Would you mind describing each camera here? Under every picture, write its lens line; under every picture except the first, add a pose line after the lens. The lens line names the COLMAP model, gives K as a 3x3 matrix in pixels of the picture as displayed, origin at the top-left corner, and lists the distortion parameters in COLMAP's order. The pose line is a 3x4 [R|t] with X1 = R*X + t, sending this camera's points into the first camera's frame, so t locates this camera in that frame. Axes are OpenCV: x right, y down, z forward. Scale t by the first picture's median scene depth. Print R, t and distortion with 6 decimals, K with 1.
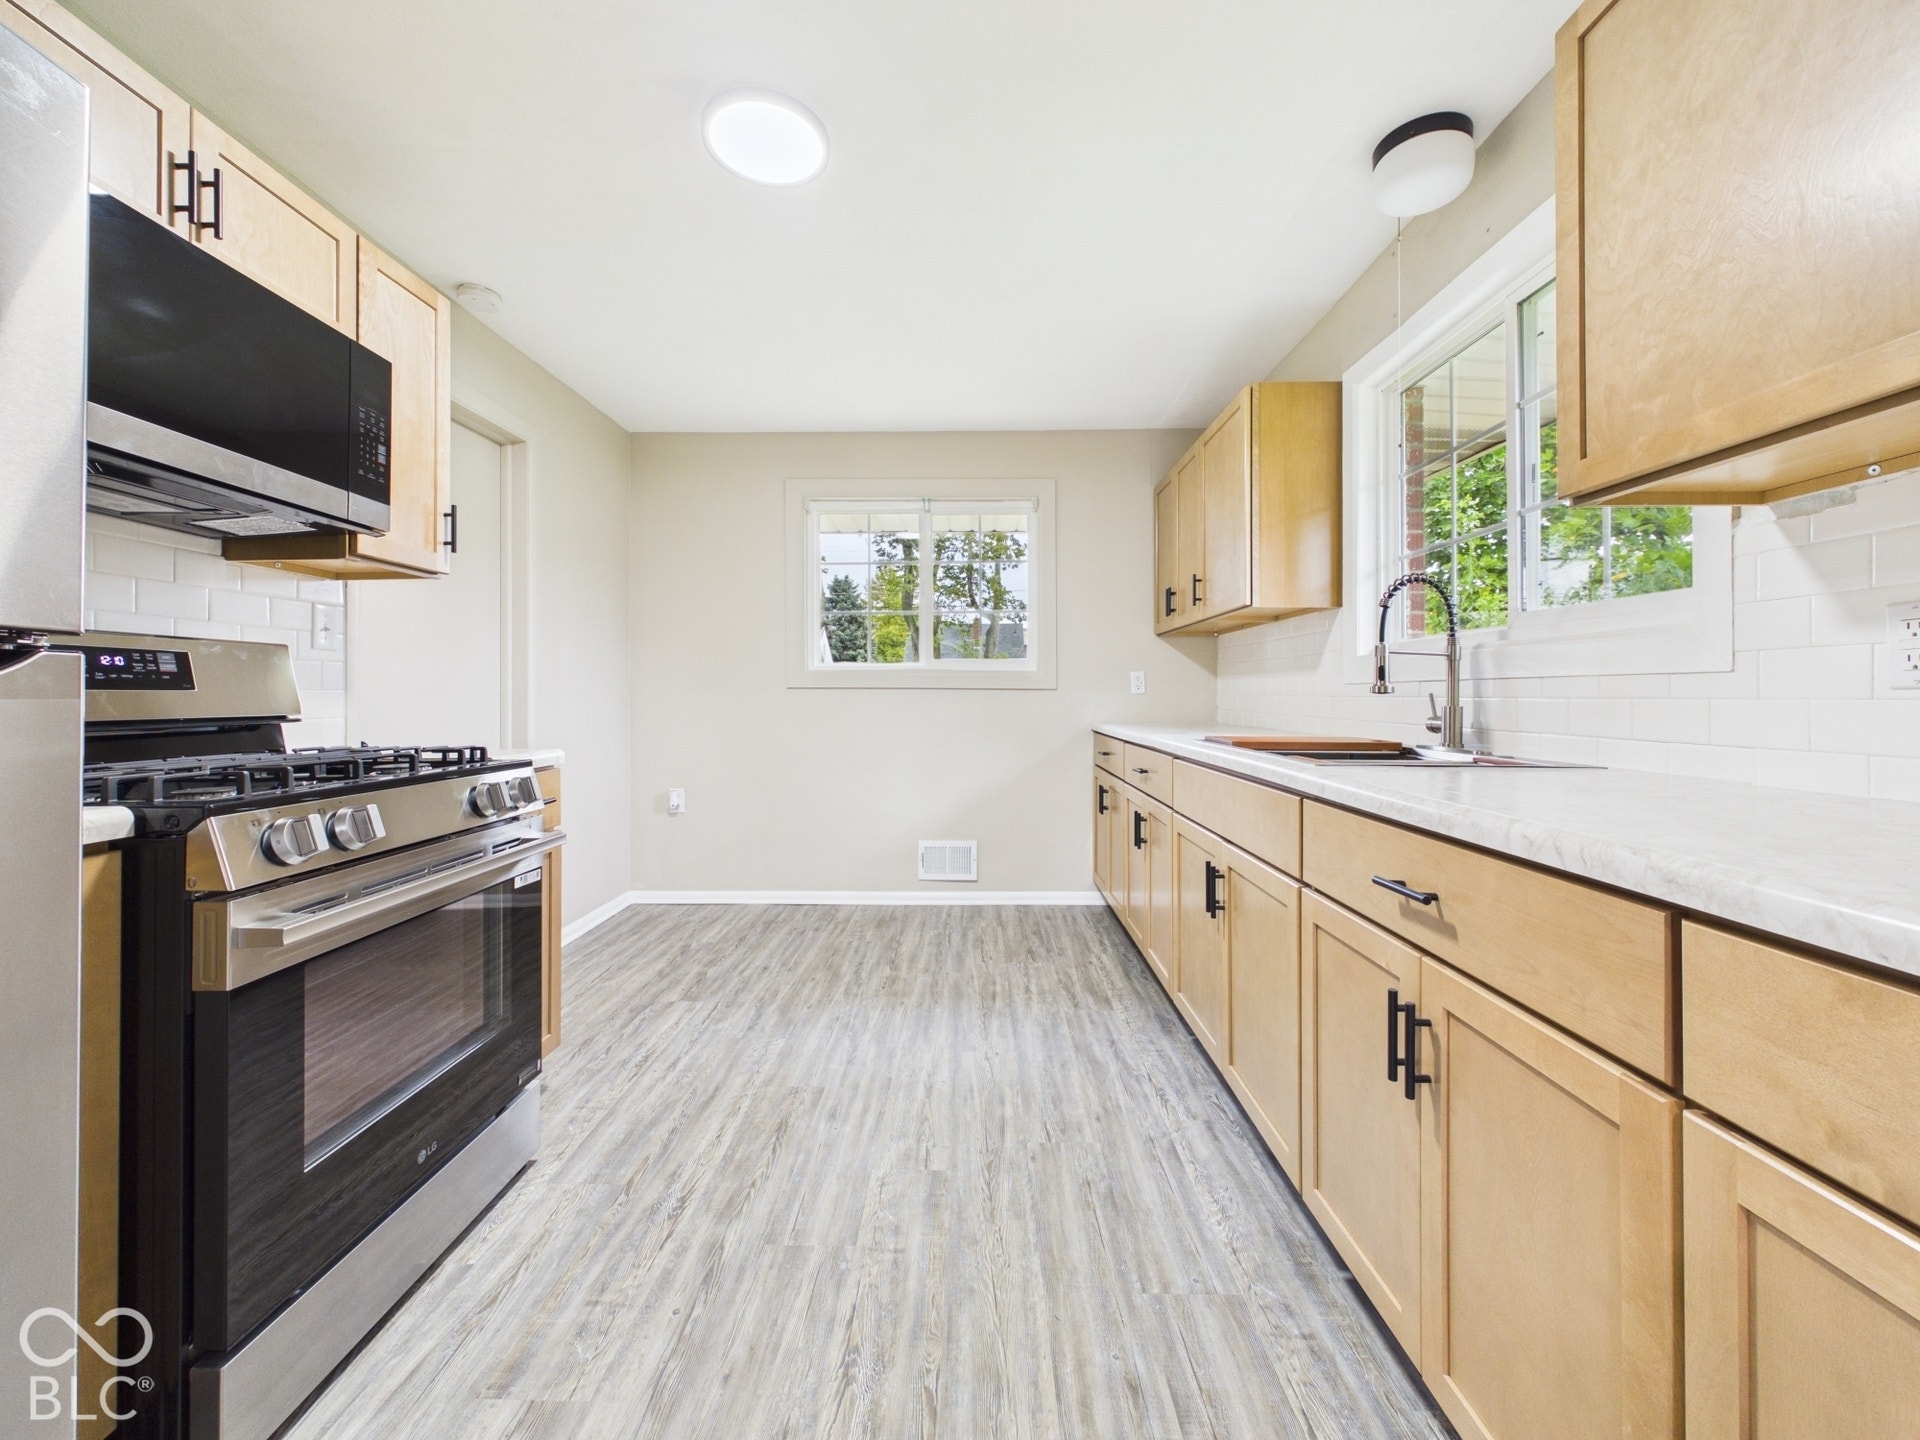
lens RADIAL K [[748.8, 0, 953.7], [0, 748.8, 688.5], [0, 0, 1]] dist [-0.001153, -0.000072]
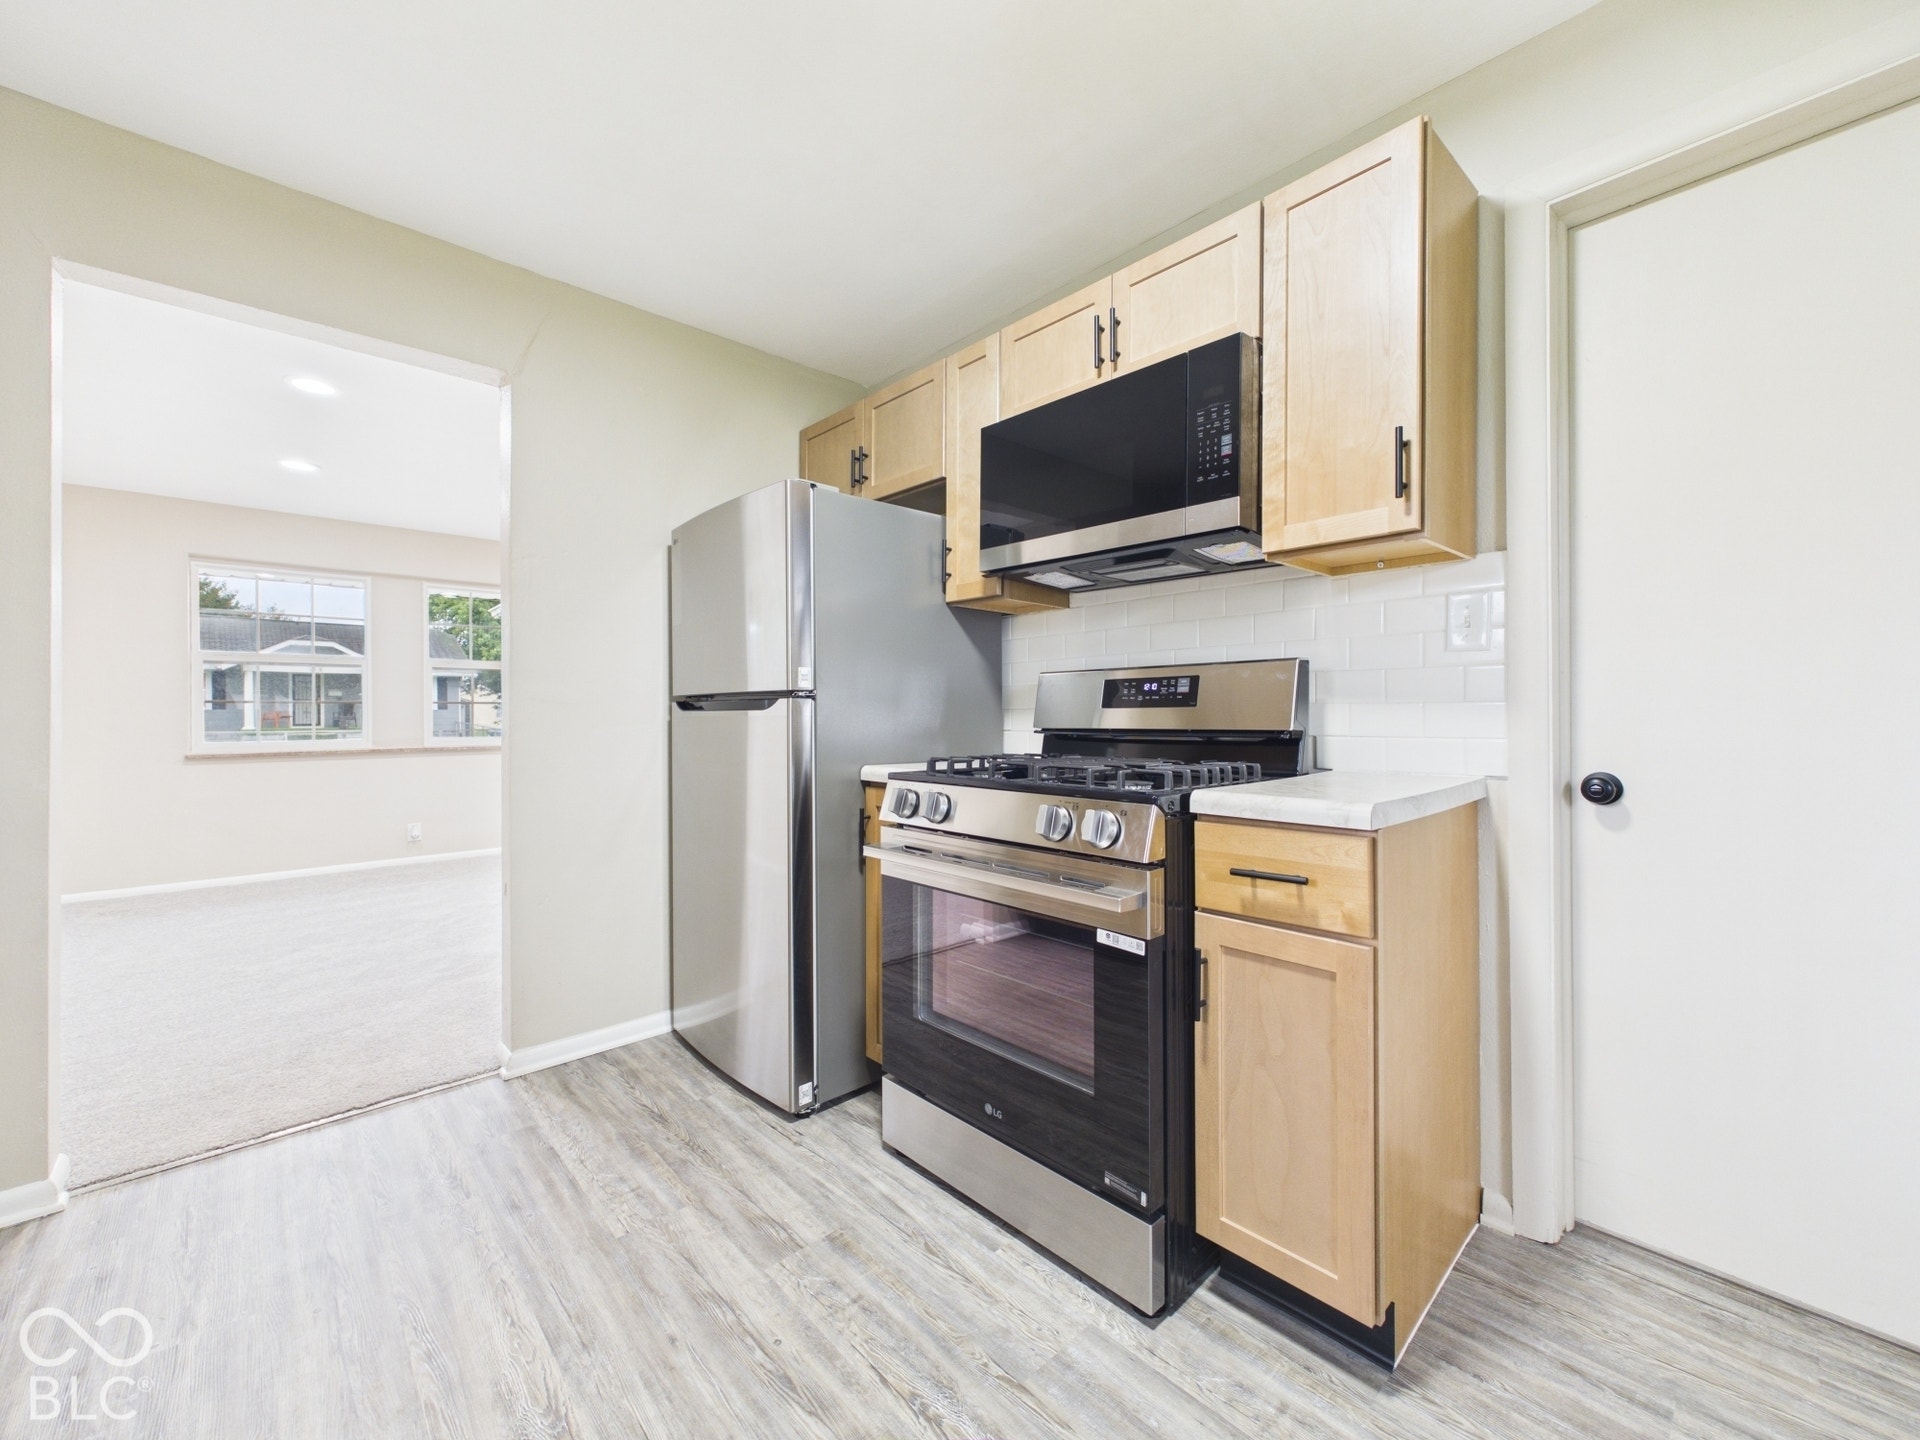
lens RADIAL K [[766.6, 0, 958.7], [0, 766.6, 715.6], [0, 0, 1]] dist [-0.001680, -0.000171]
pose [[-0.719272, -0.001009, -0.694727, 0.166603], [0.008038, 0.999920, -0.009774, 0.033104], [0.694682, -0.012615, -0.719207, 2.069743]]
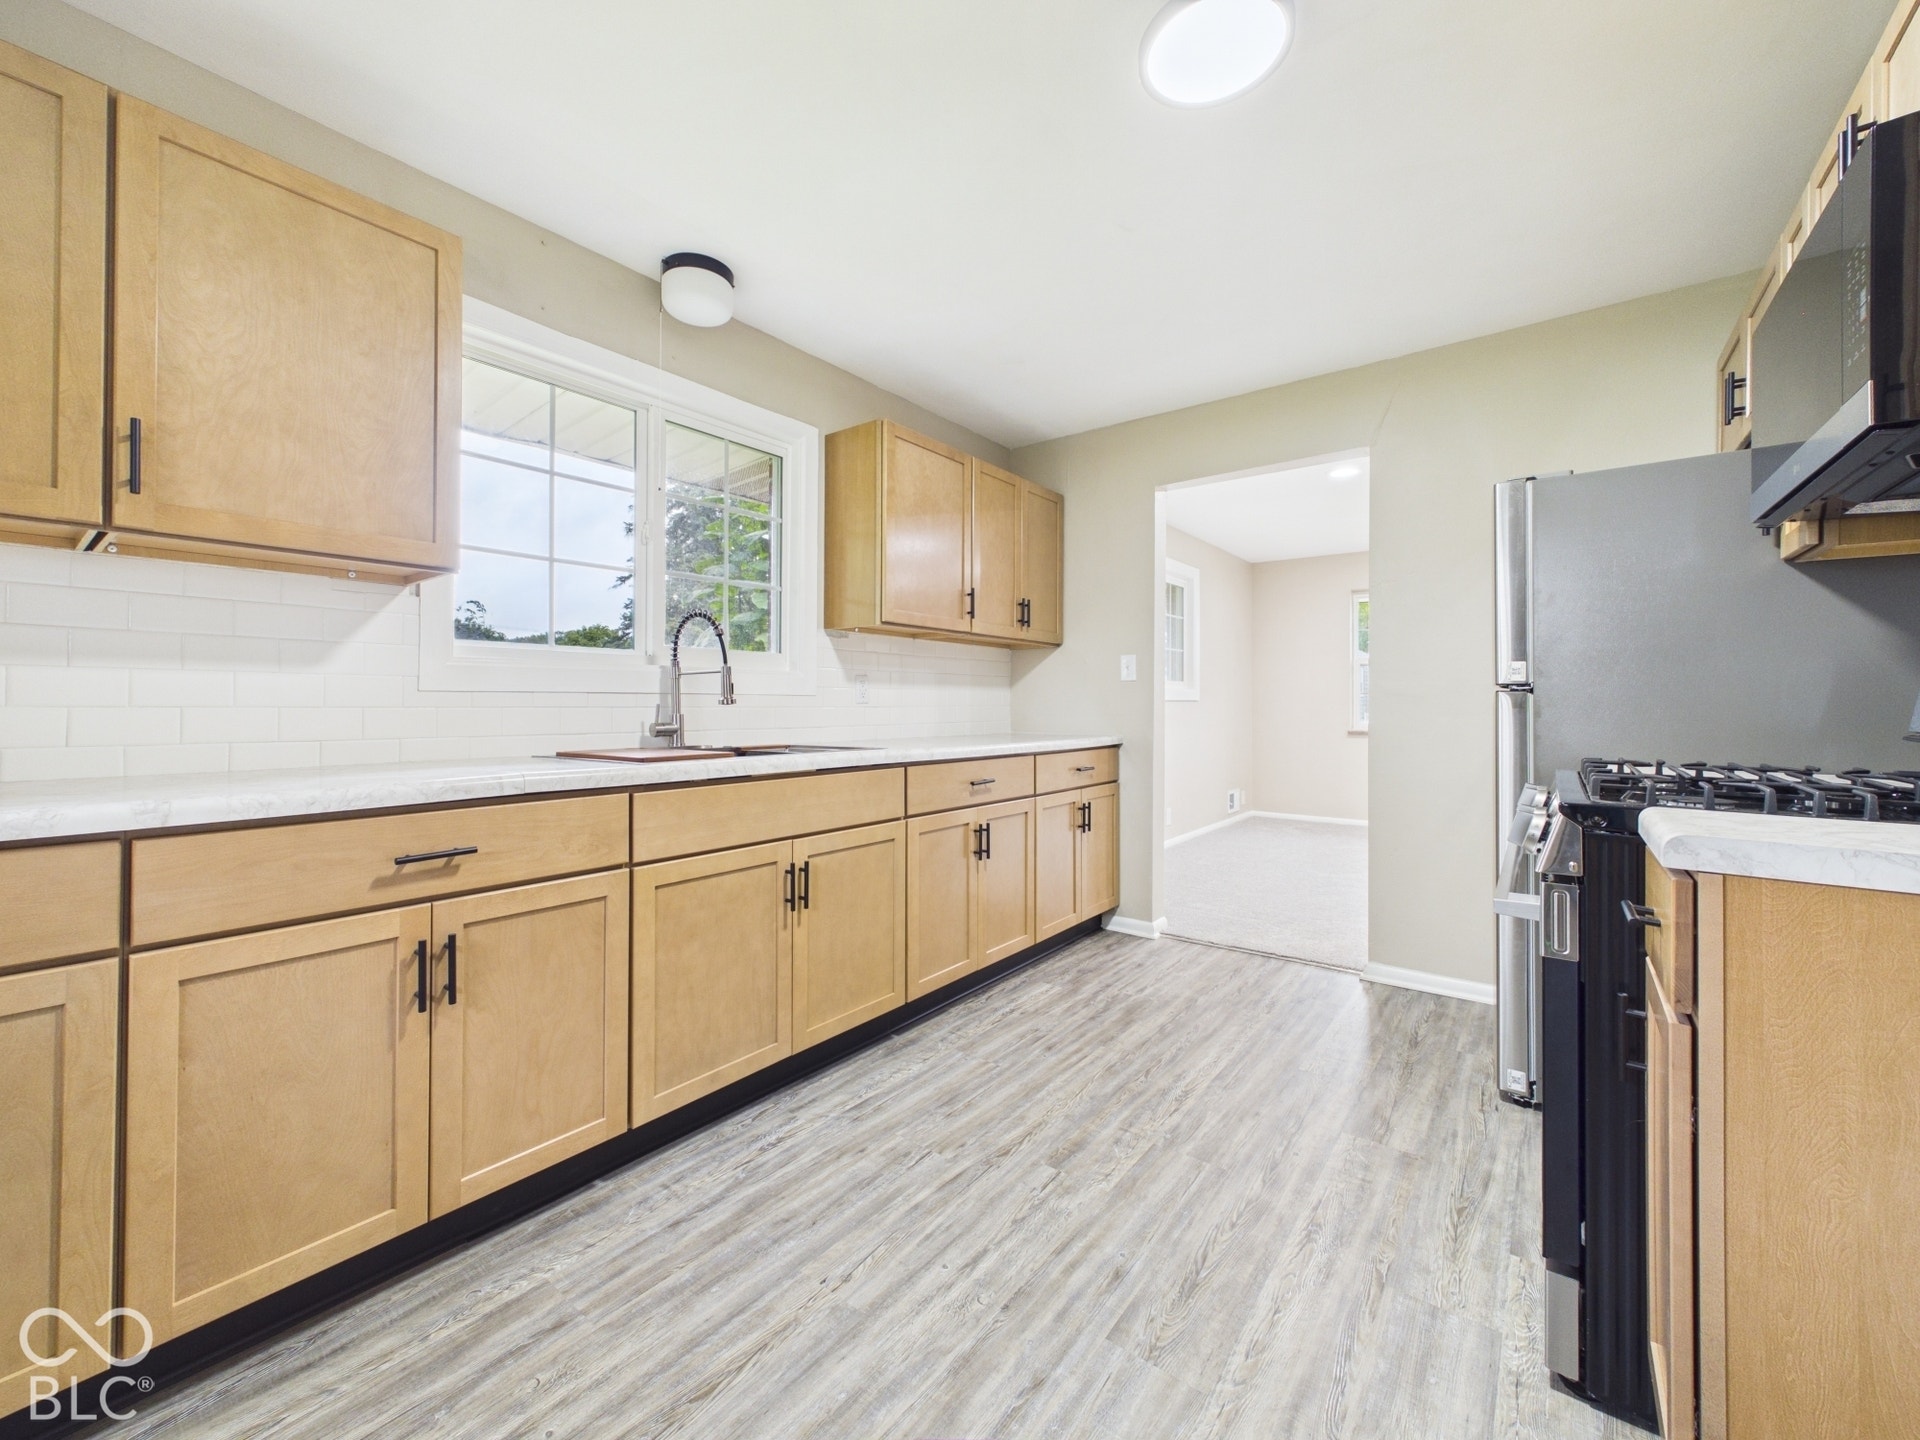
lens RADIAL K [[766.6, 0, 958.7], [0, 766.6, 715.6], [0, 0, 1]] dist [-0.001680, -0.000171]
pose [[-0.799030, -0.010557, 0.601198, -0.782986], [-0.006159, 0.999937, 0.009373, 0.016469], [-0.601259, 0.003787, -0.799045, 2.738263]]
